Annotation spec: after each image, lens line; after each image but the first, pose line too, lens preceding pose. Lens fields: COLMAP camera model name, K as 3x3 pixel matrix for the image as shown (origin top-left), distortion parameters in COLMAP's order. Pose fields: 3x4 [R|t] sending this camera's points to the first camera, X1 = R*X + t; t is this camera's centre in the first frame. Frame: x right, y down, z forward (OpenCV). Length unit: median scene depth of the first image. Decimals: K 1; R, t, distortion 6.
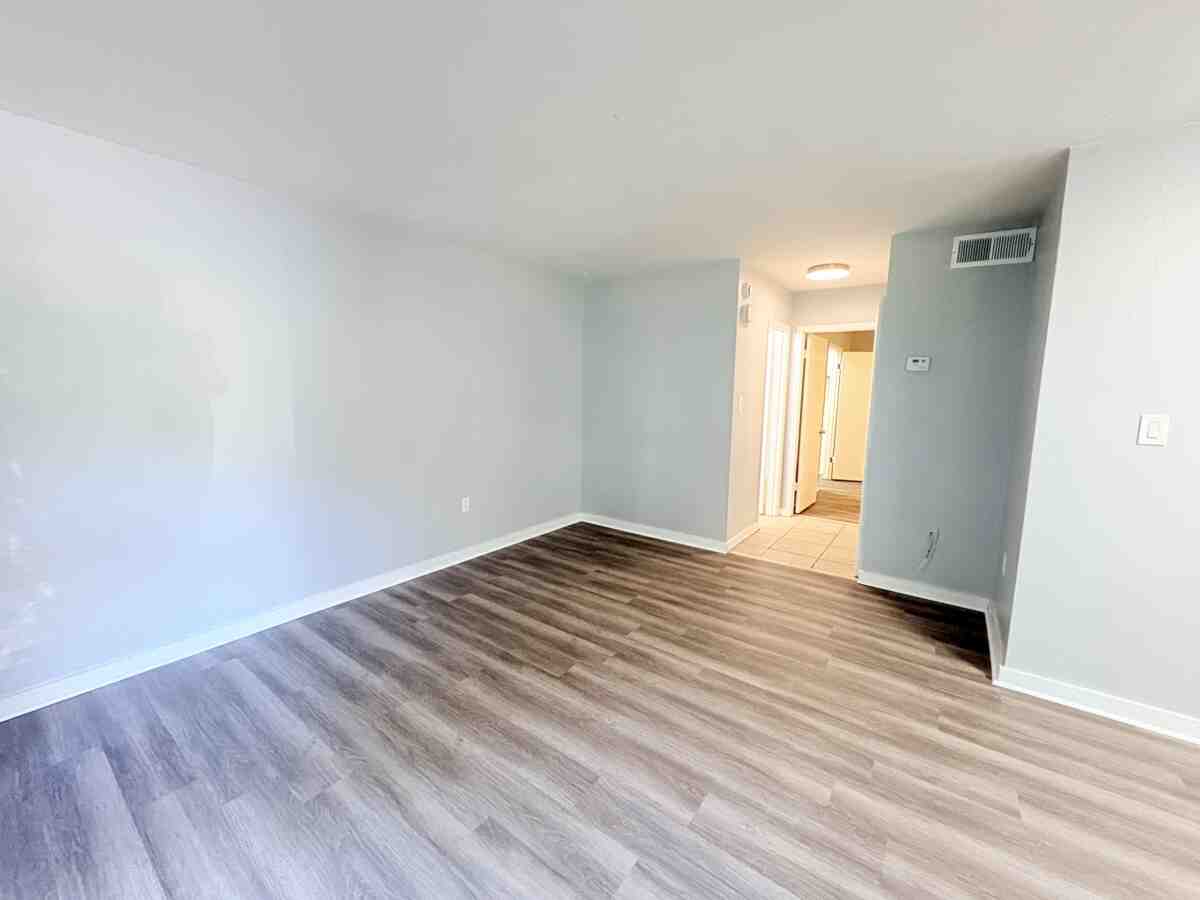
lens RADIAL K [[476.8, 0, 599.4], [0, 476.8, 447.1], [0, 0, 1]] dist [0.003198, -0.000237]
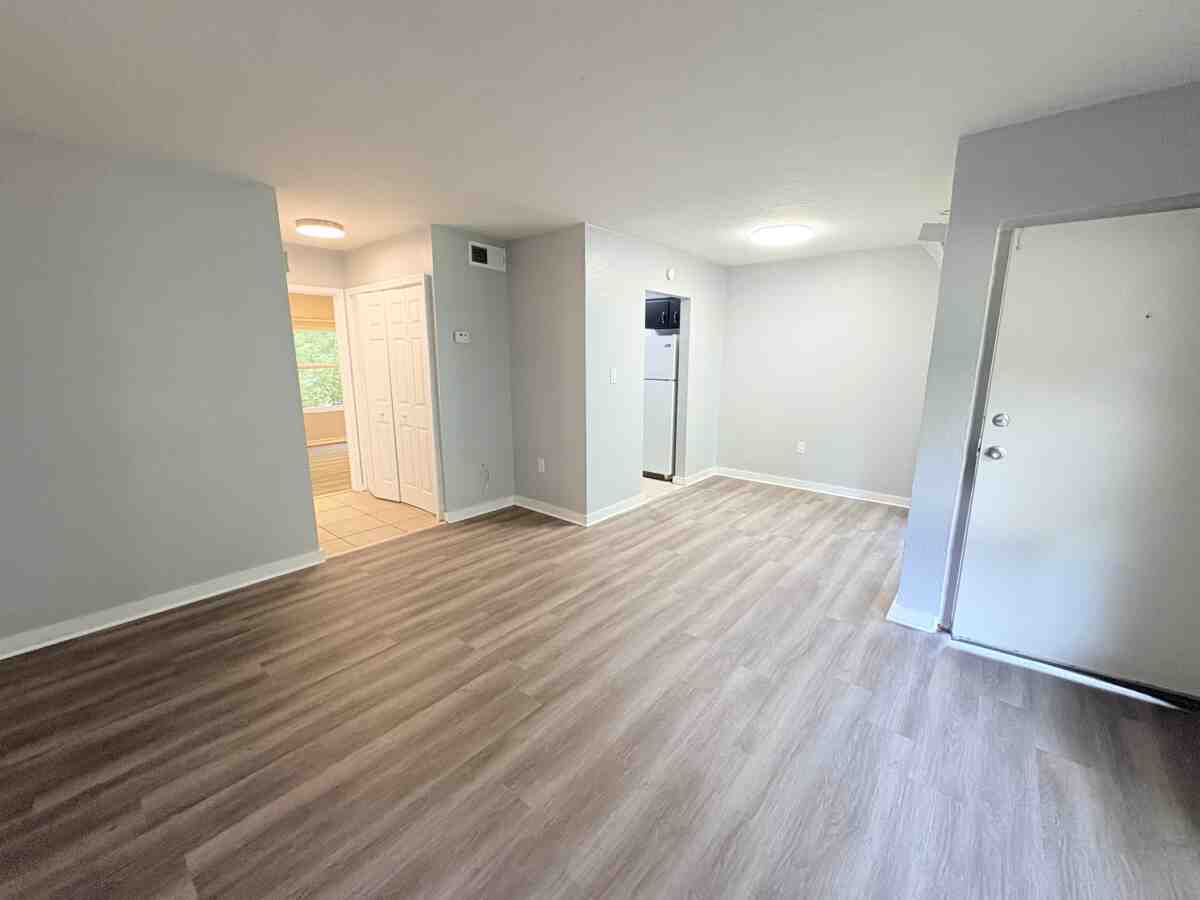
lens RADIAL K [[476.8, 0, 599.4], [0, 476.8, 447.1], [0, 0, 1]] dist [0.003198, -0.000237]
pose [[0.062662, -0.203347, 0.977099, -0.639802], [0.121289, 0.973318, 0.194782, -0.098378], [-0.990637, 0.106306, 0.085654, 0.596165]]
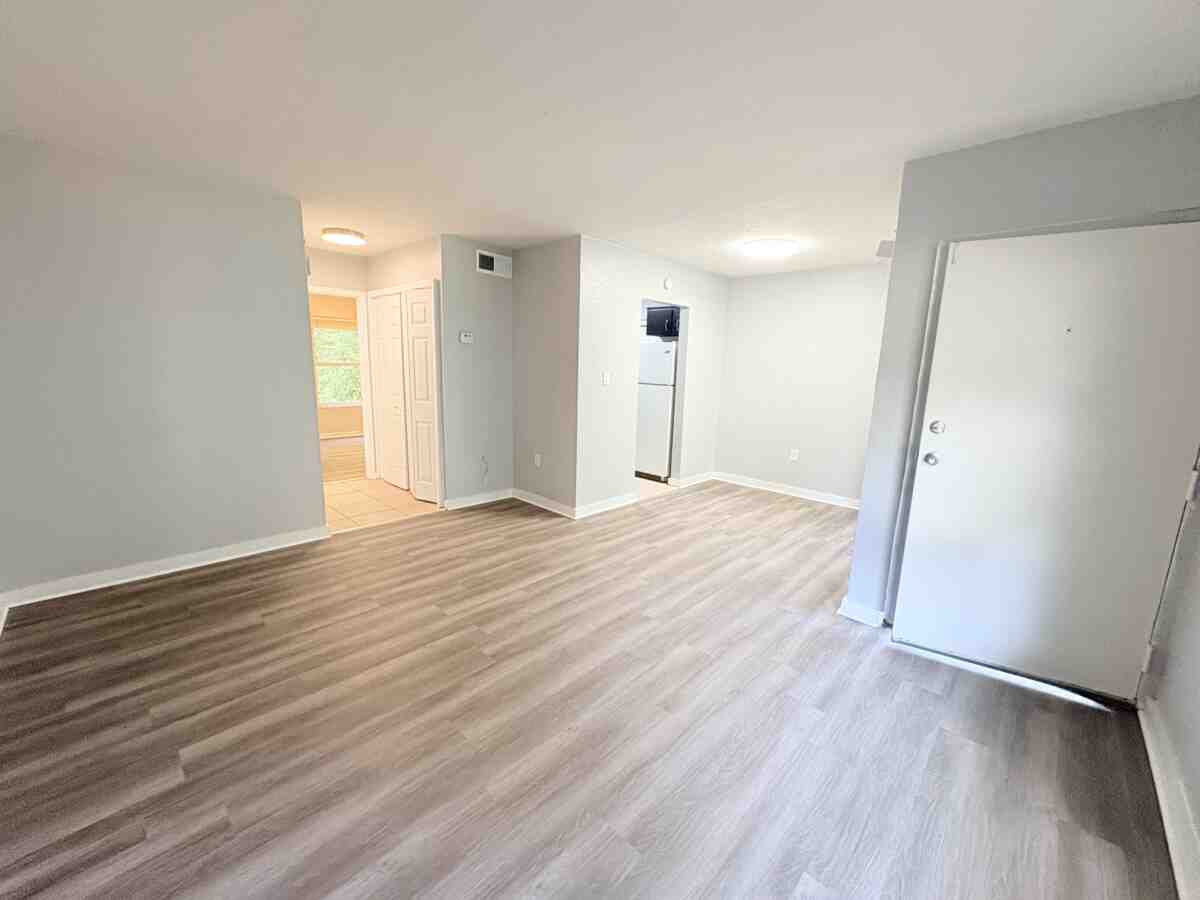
lens RADIAL K [[476.8, 0, 599.4], [0, 476.8, 447.1], [0, 0, 1]] dist [0.003198, -0.000237]
pose [[0.126744, -0.184405, 0.974644, -0.712883], [0.093762, 0.980396, 0.173300, -0.073159], [-0.987494, 0.069420, 0.141549, 0.481195]]
